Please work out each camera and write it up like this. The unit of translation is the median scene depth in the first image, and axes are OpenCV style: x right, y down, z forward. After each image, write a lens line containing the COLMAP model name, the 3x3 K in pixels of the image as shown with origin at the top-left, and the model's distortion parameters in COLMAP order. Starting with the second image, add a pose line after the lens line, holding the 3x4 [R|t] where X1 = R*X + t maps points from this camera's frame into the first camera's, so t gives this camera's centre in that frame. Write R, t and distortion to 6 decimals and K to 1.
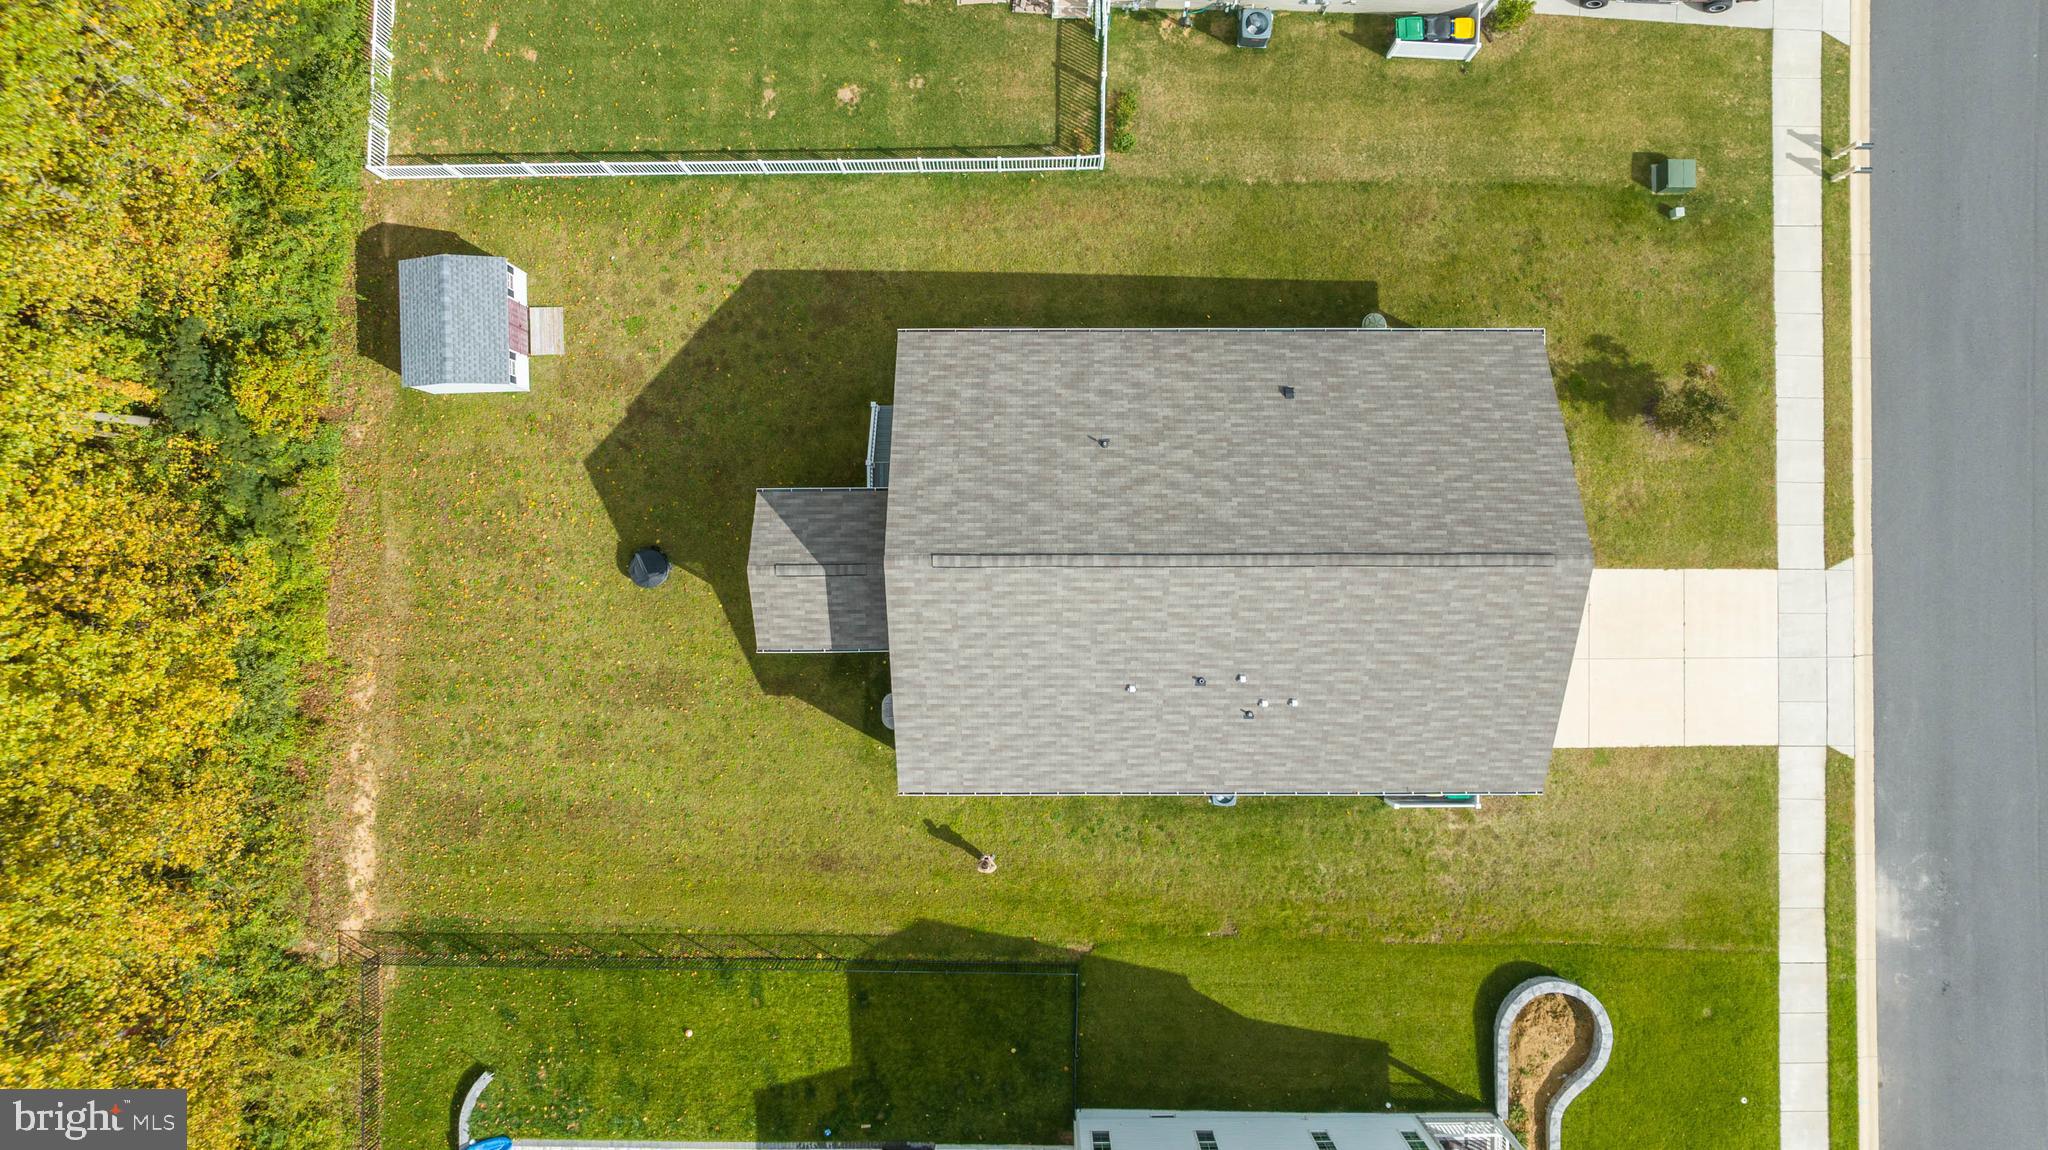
lens RADIAL K [[1434.1, 0, 1024.0], [0, 1434.1, 575.0], [0, 0, 1]] dist [-0.023114, -0.001479]
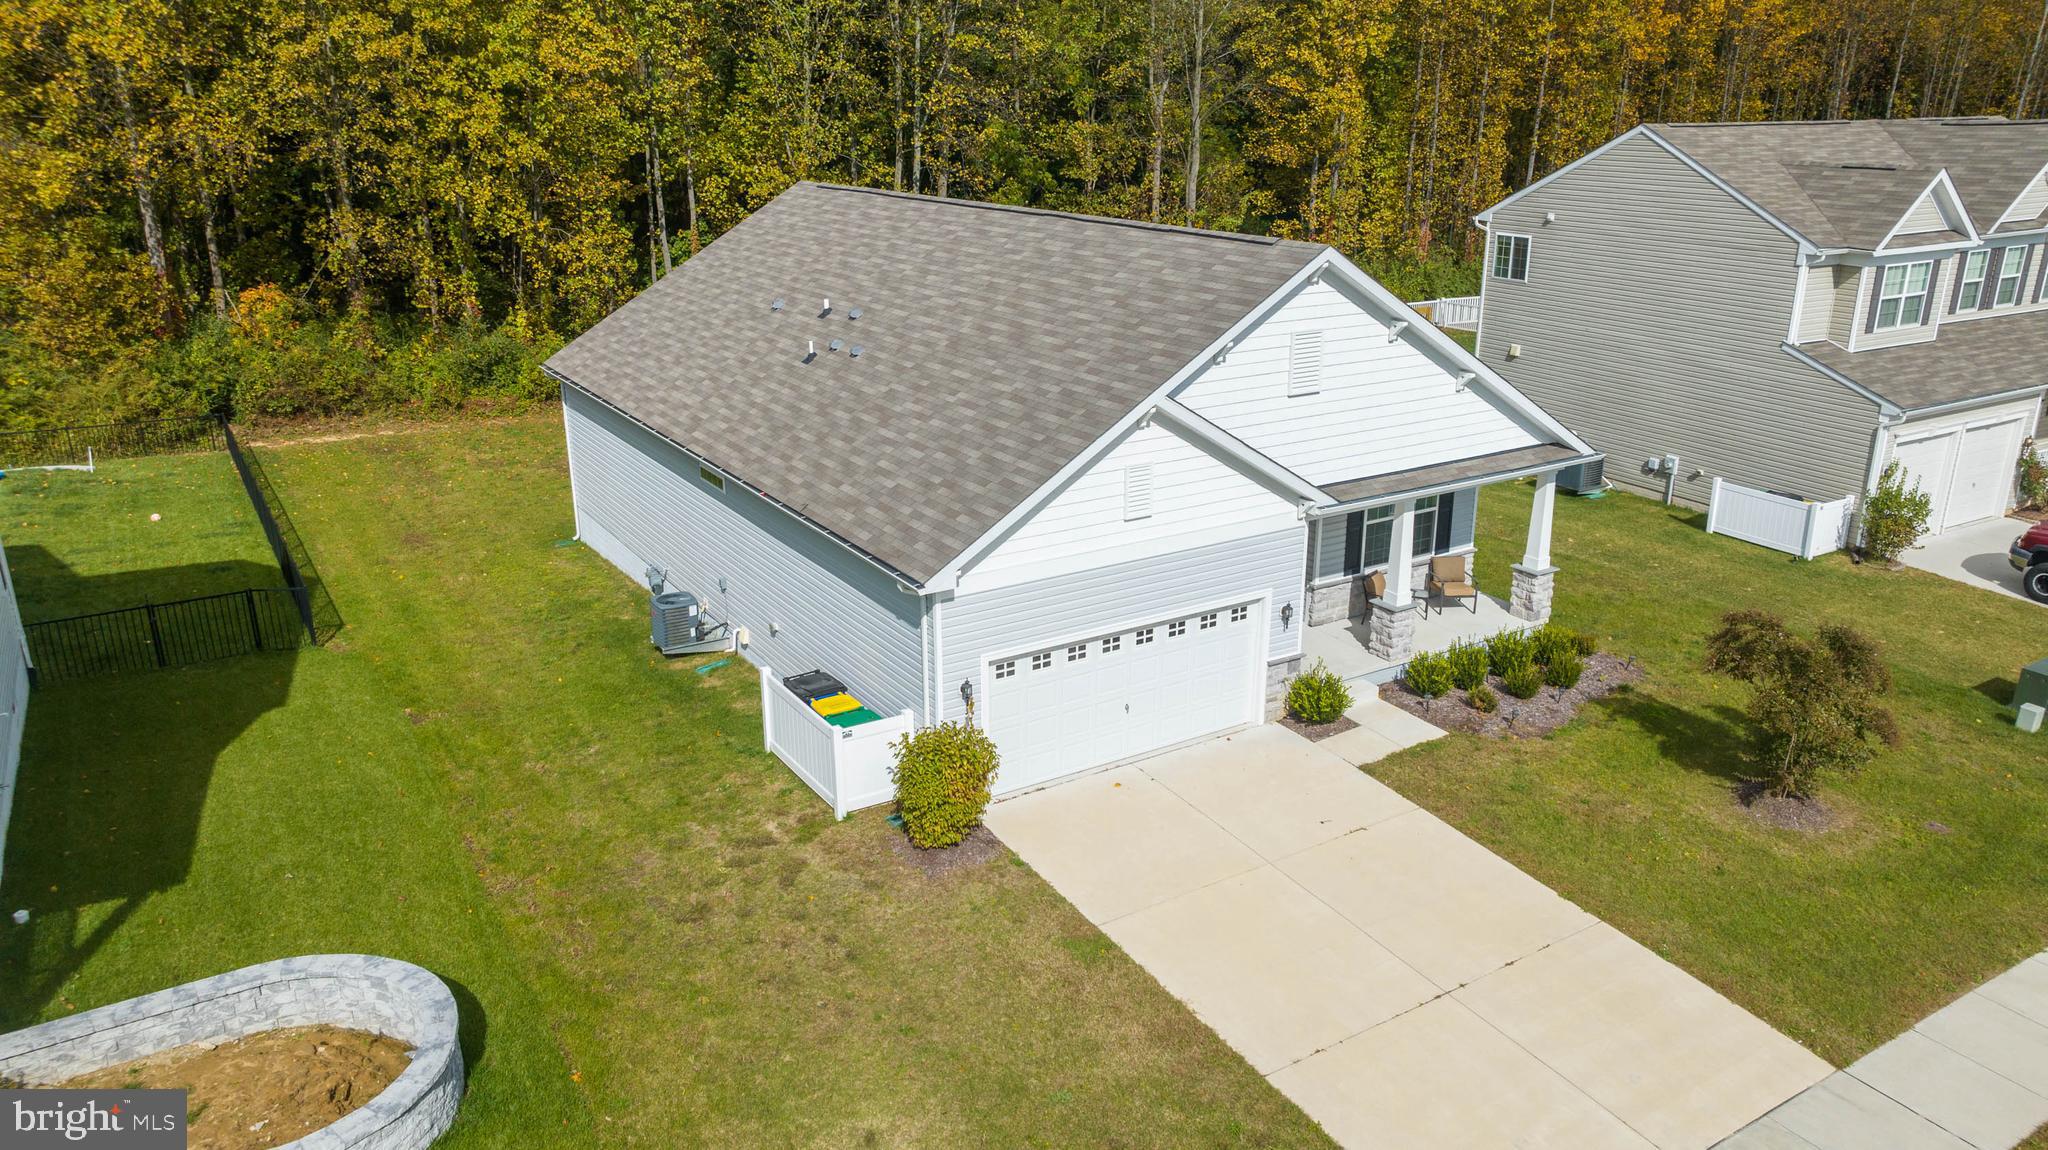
lens RADIAL K [[1447.3, 0, 1034.6], [0, 1447.3, 581.2], [0, 0, 1]] dist [-0.011559, -0.001167]
pose [[0.530174, 0.278185, -0.800955, 0.673656], [-0.847875, 0.168575, -0.502683, 0.316121], [-0.004818, 0.945619, 0.325240, 0.777298]]
